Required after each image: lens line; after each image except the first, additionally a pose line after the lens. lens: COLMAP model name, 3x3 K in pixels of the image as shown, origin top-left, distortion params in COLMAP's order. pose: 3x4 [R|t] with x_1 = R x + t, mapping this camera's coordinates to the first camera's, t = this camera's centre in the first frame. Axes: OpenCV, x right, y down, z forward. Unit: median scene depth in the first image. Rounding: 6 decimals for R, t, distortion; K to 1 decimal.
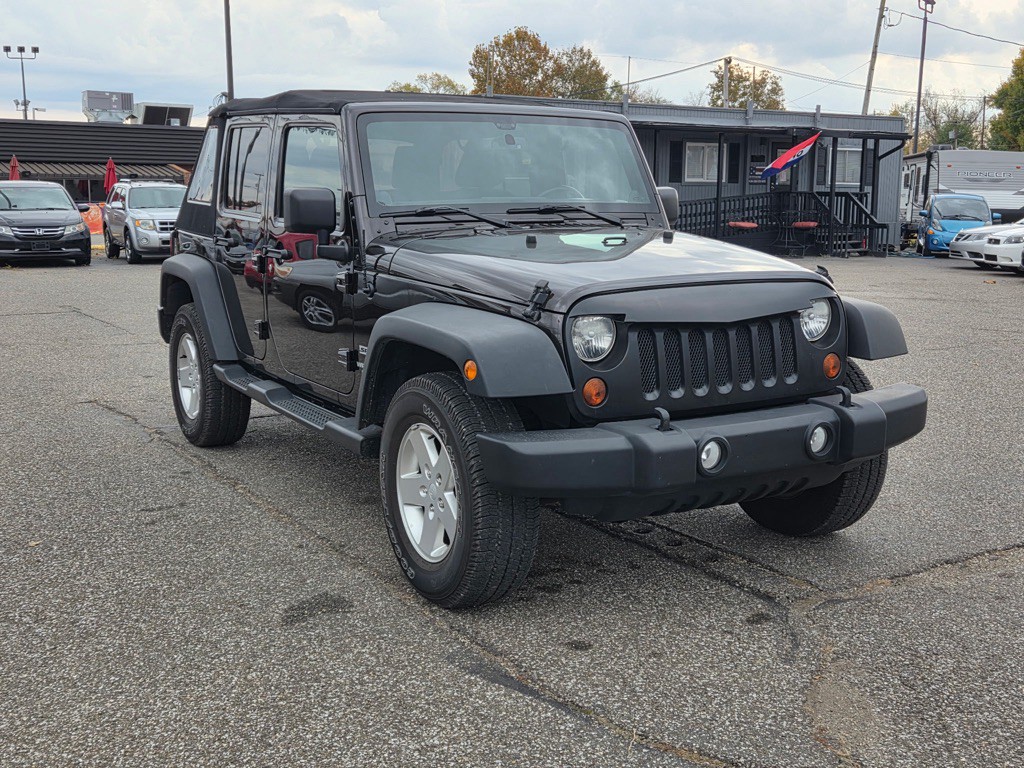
lens RADIAL K [[1177.7, 0, 528.5], [0, 1177.7, 375.5], [0, 0, 1]] dist [0.065348, 0.000000]
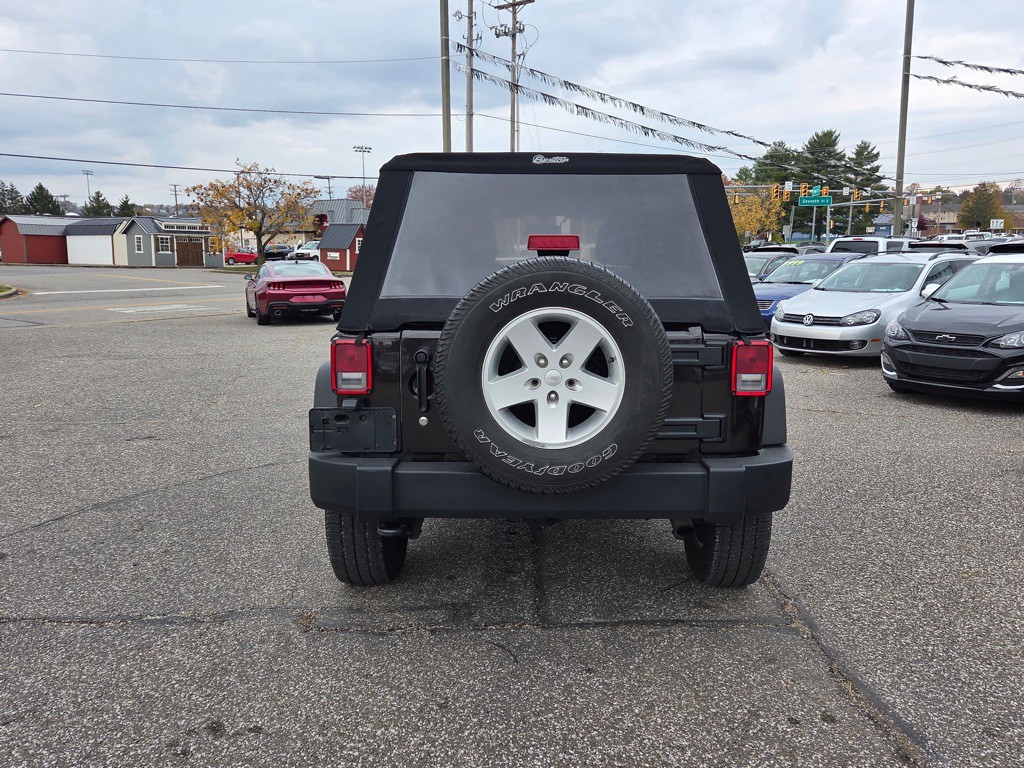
lens RADIAL K [[857.7, 0, 535.4], [0, 857.7, 393.6], [0, 0, 1]] dist [0.081546, -0.061633]
pose [[-0.860234, -0.086426, 0.502522, -0.583895], [0.077843, 0.951720, 0.296935, -0.326571], [-0.503923, 0.294551, -0.811973, 1.969780]]
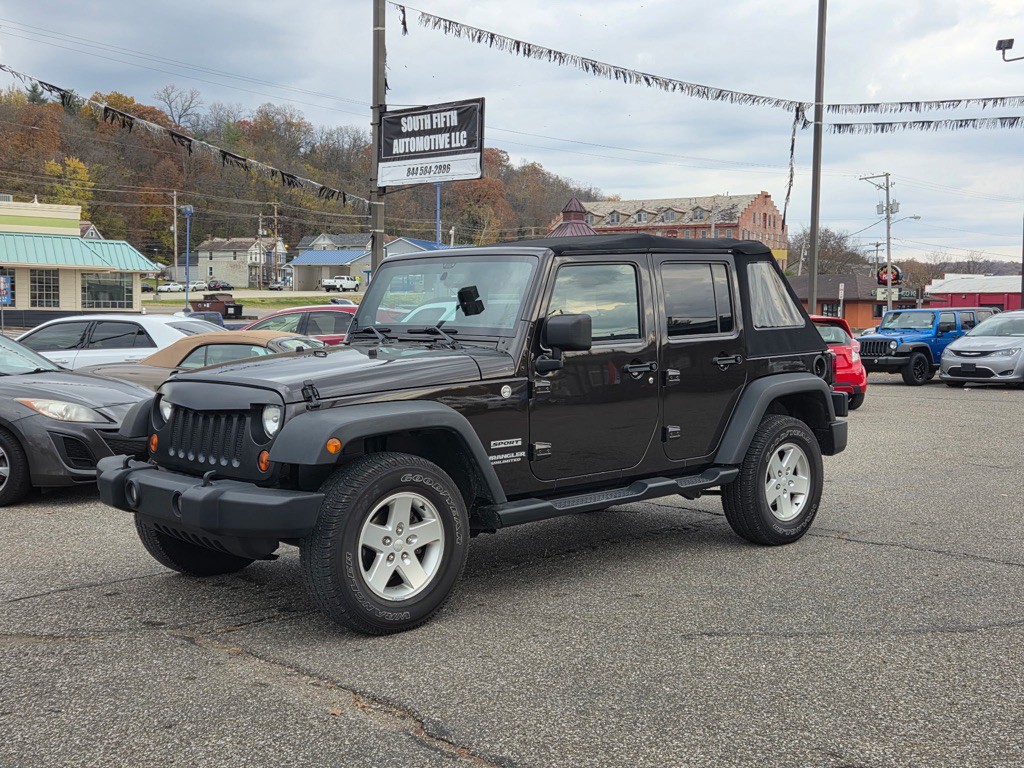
lens RADIAL K [[1177.7, 0, 518.8], [0, 1177.7, 384.2], [0, 0, 1]] dist [0.065348, 0.000000]
pose [[0.214532, 0.061791, -0.974760, 1.240018], [-0.156152, 0.987330, 0.028221, -0.133960], [0.964154, 0.146157, 0.221462, 0.816789]]
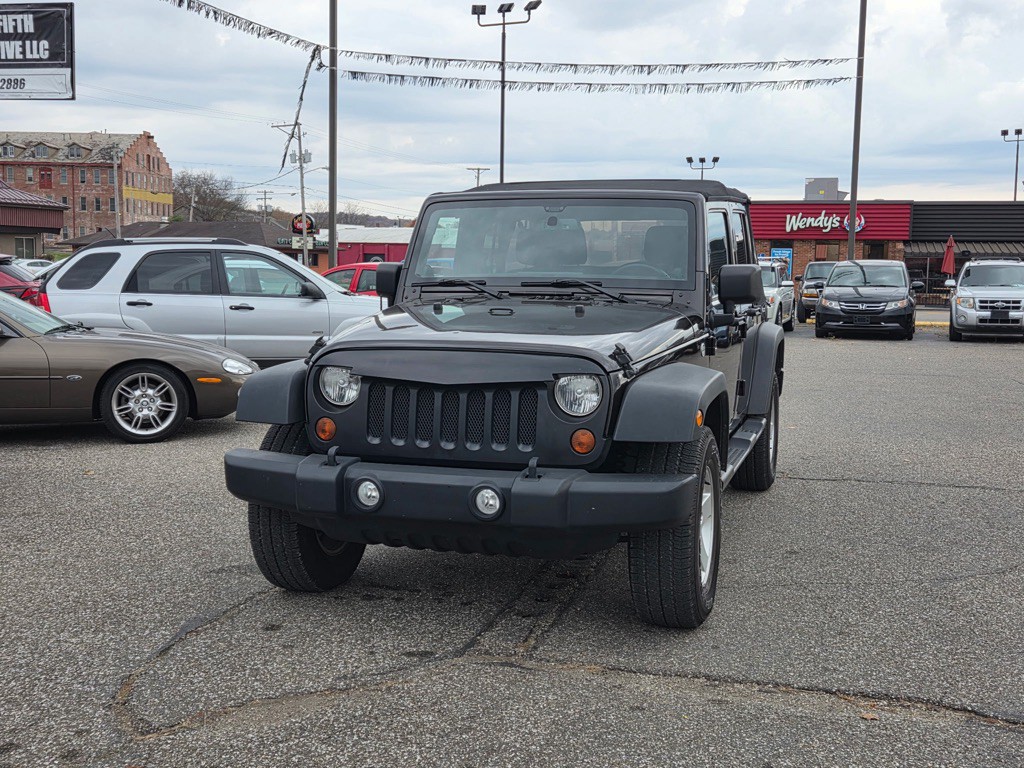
lens RADIAL K [[1177.7, 0, 512.1], [0, 1177.7, 401.6], [0, 0, 1]] dist [0.065348, 0.000000]
pose [[0.667835, 0.093979, -0.738352, 0.798125], [-0.125991, 0.991955, 0.012300, -0.039195], [0.733568, 0.084812, 0.674303, 0.234197]]
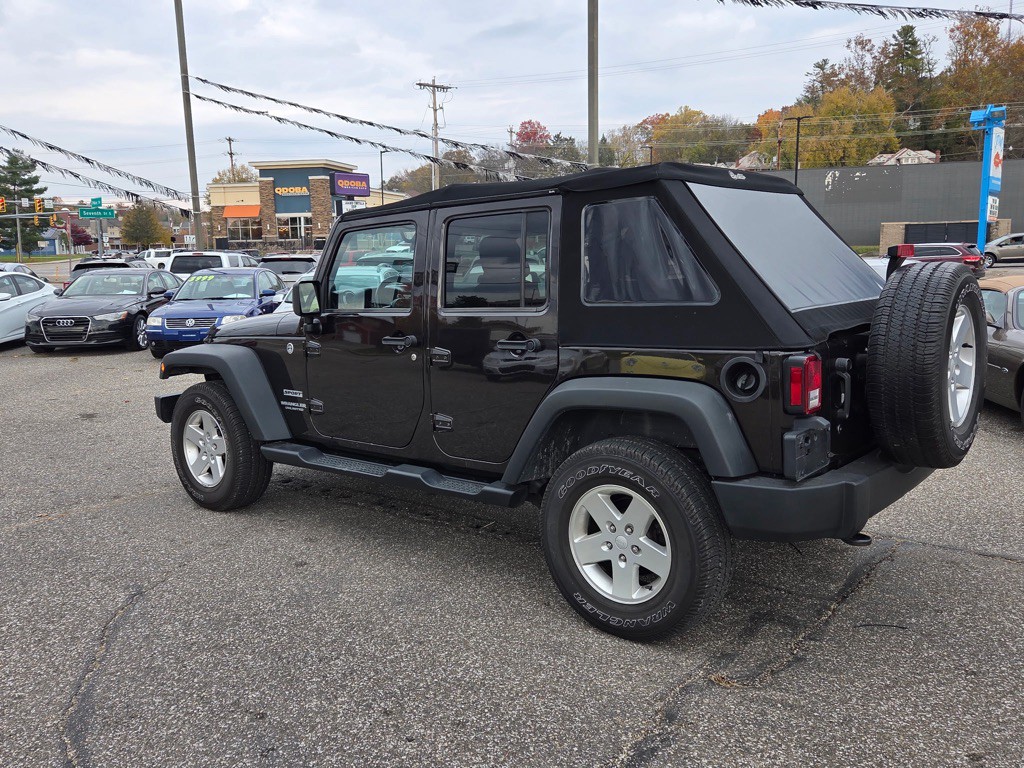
lens RADIAL K [[862.5, 0, 509.3], [0, 862.5, 379.7], [0, 0, 1]] dist [0.073795, -0.057135]
pose [[-0.942777, 0.067418, -0.326536, 0.224605], [-0.031262, 0.957157, 0.287878, -0.340515], [0.331955, 0.281613, -0.900278, 1.997649]]
